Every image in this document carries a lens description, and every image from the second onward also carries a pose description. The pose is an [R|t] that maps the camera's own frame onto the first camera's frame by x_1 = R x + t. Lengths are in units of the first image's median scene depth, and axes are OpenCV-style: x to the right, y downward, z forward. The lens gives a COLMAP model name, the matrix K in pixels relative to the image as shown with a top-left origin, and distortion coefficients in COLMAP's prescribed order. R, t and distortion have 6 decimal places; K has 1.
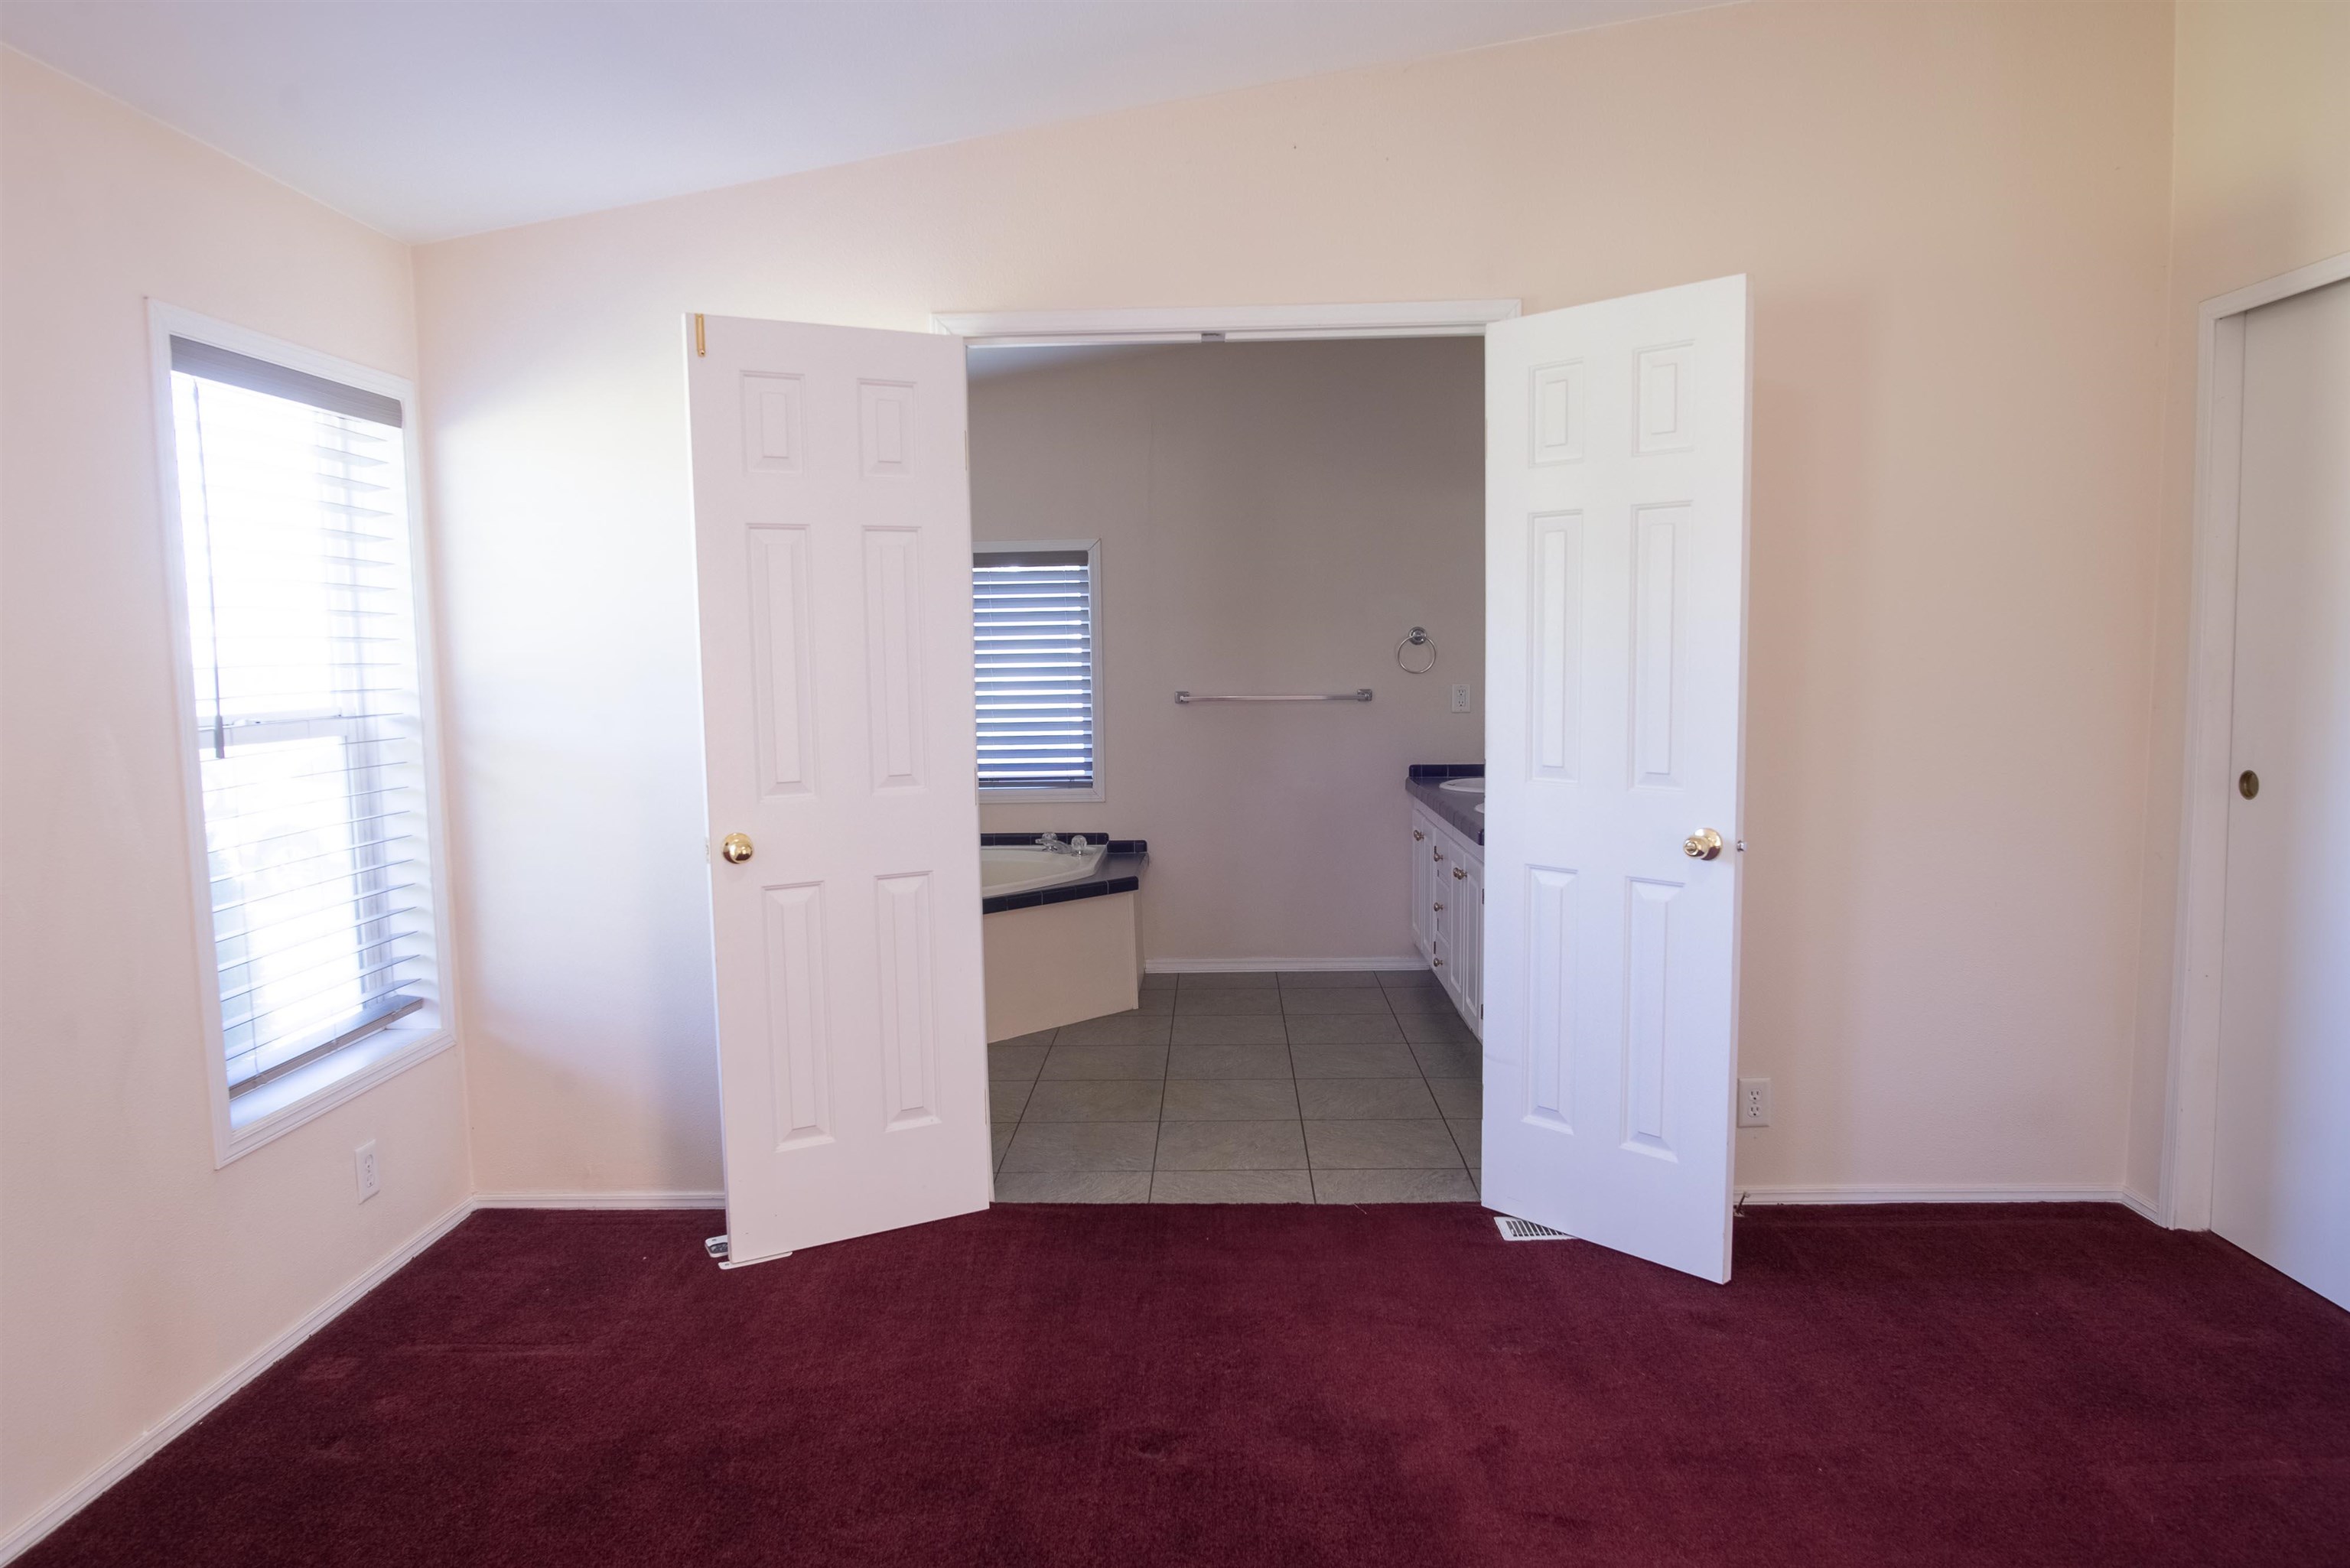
lens RADIAL K [[1381.0, 0, 1176.8], [0, 1381.0, 781.7], [0, 0, 1]] dist [-0.039676, 0.018715]
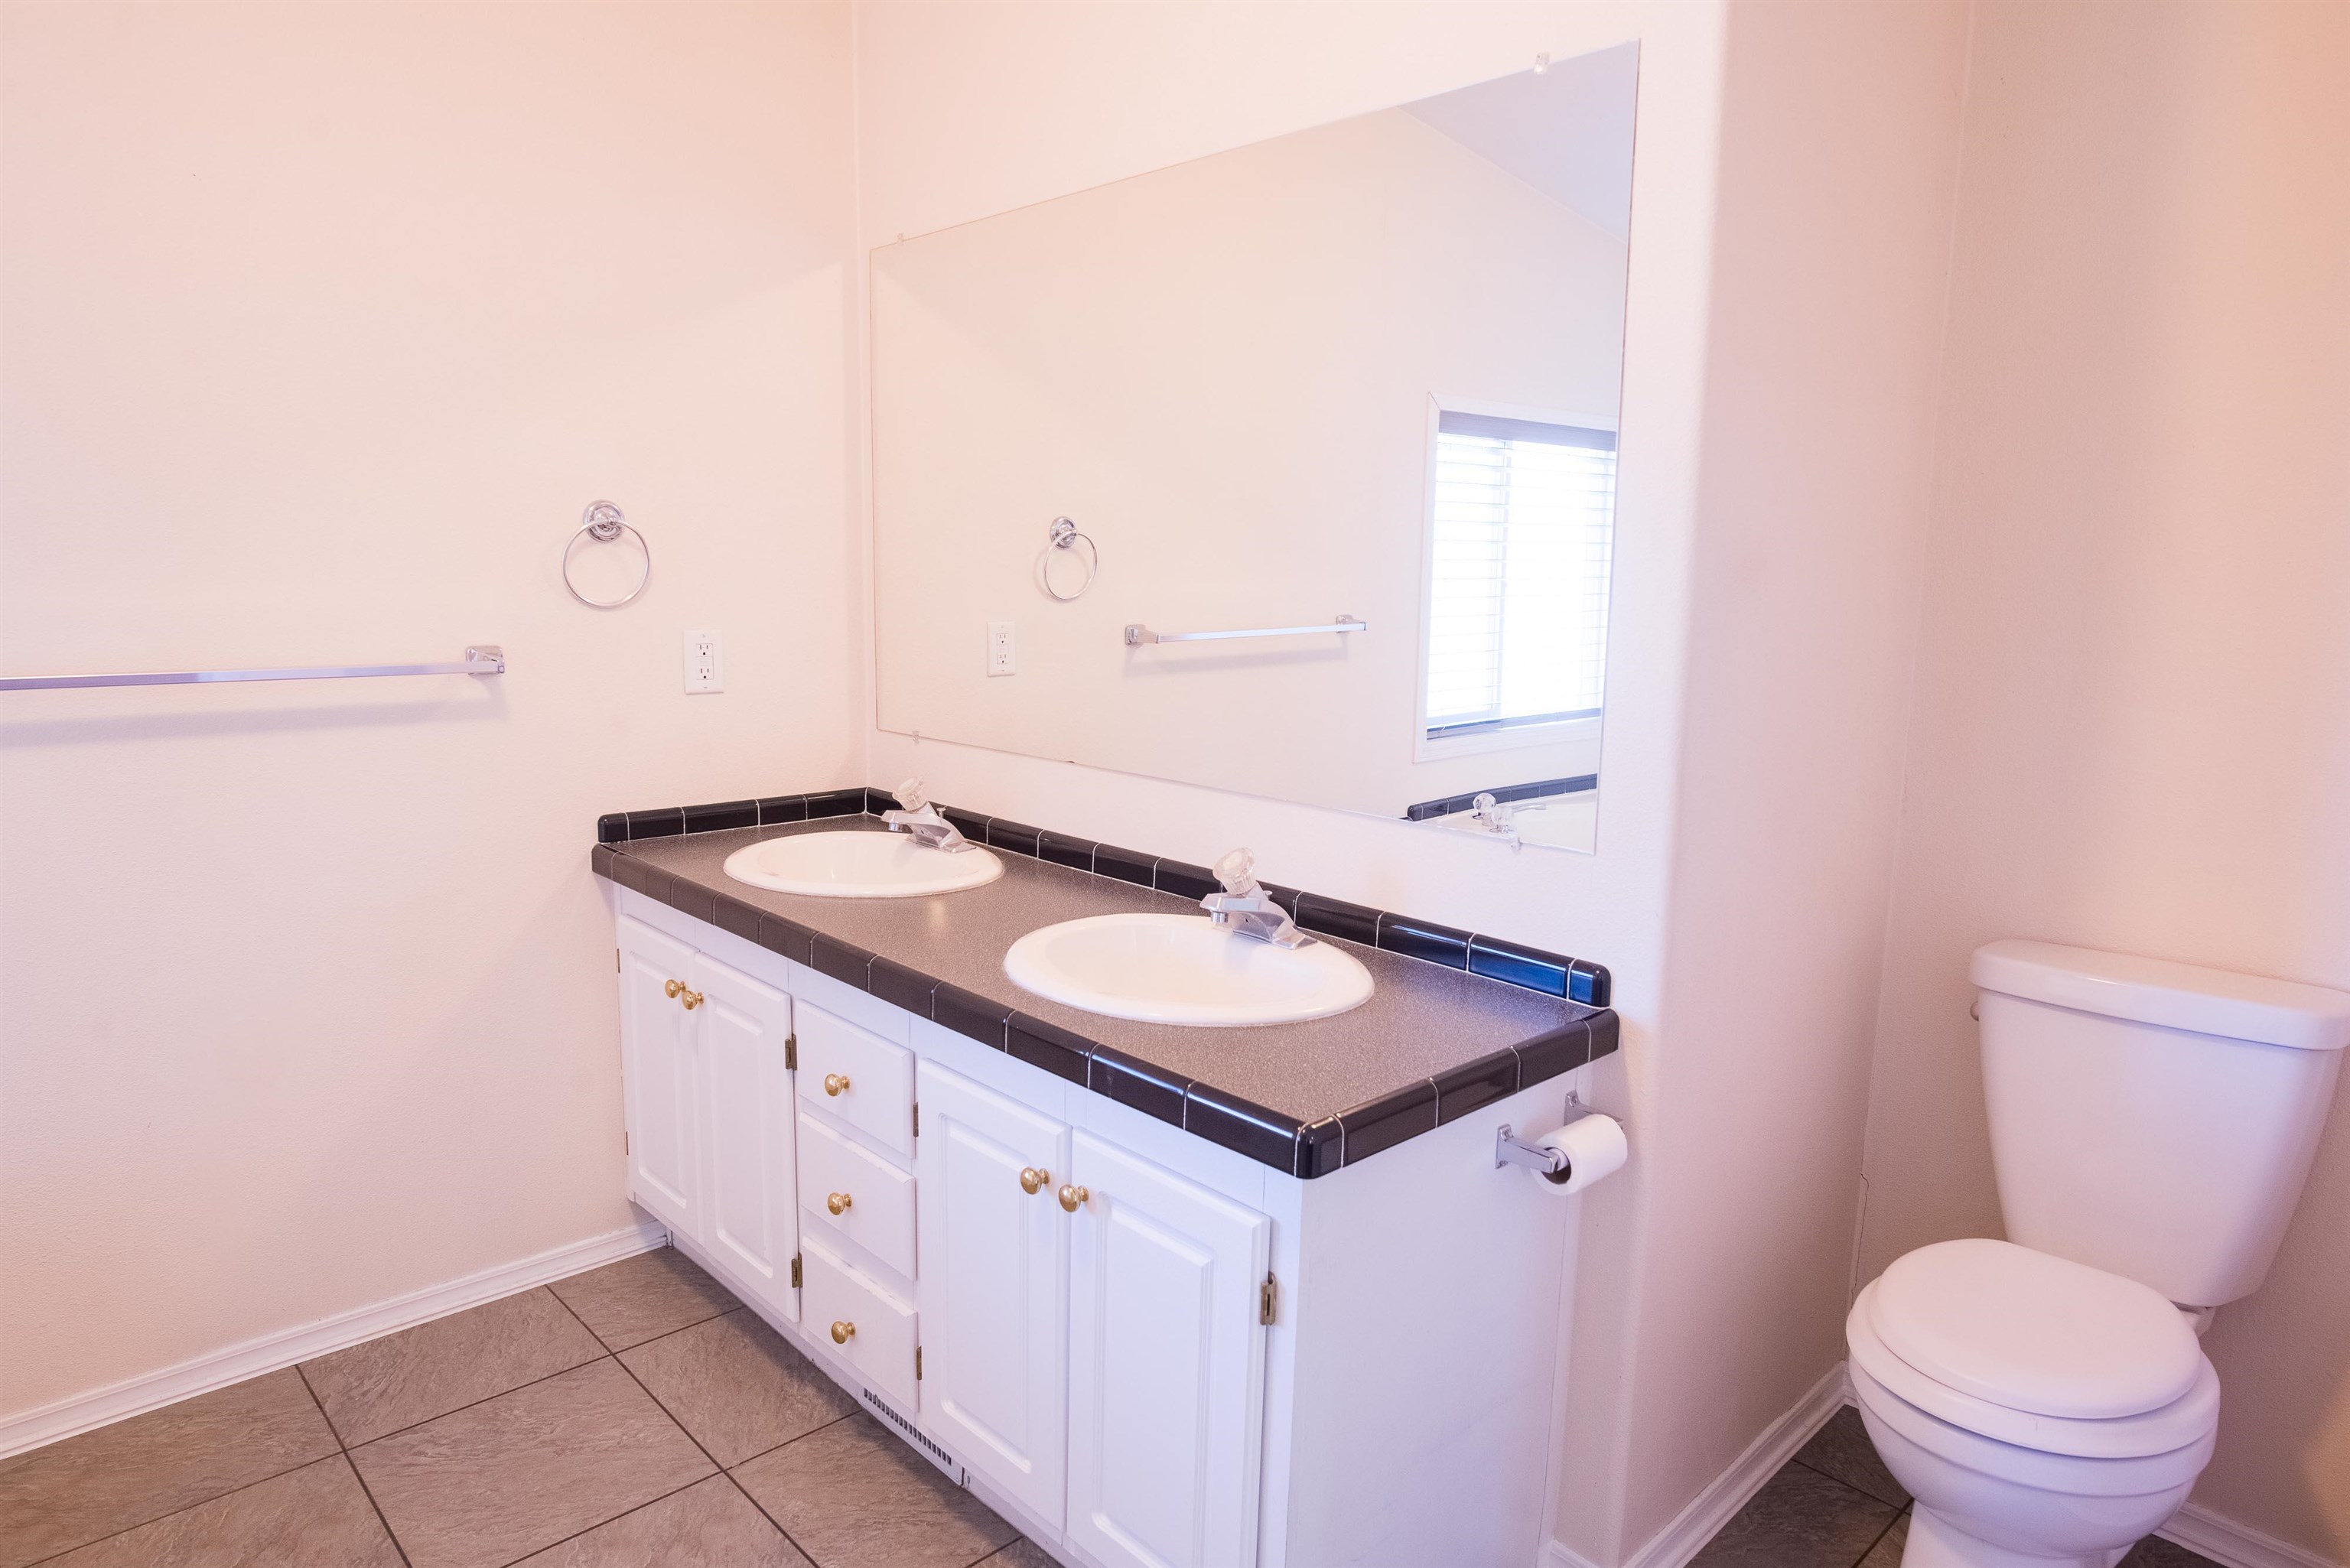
lens RADIAL K [[1381.0, 0, 1171.4], [0, 1381.0, 772.4], [0, 0, 1]] dist [-0.039676, 0.018715]
pose [[0.701239, -0.081476, 0.708255, -0.013469], [0.041099, 0.996416, 0.073933, -0.051347], [-0.711740, -0.022736, 0.702074, 0.563247]]
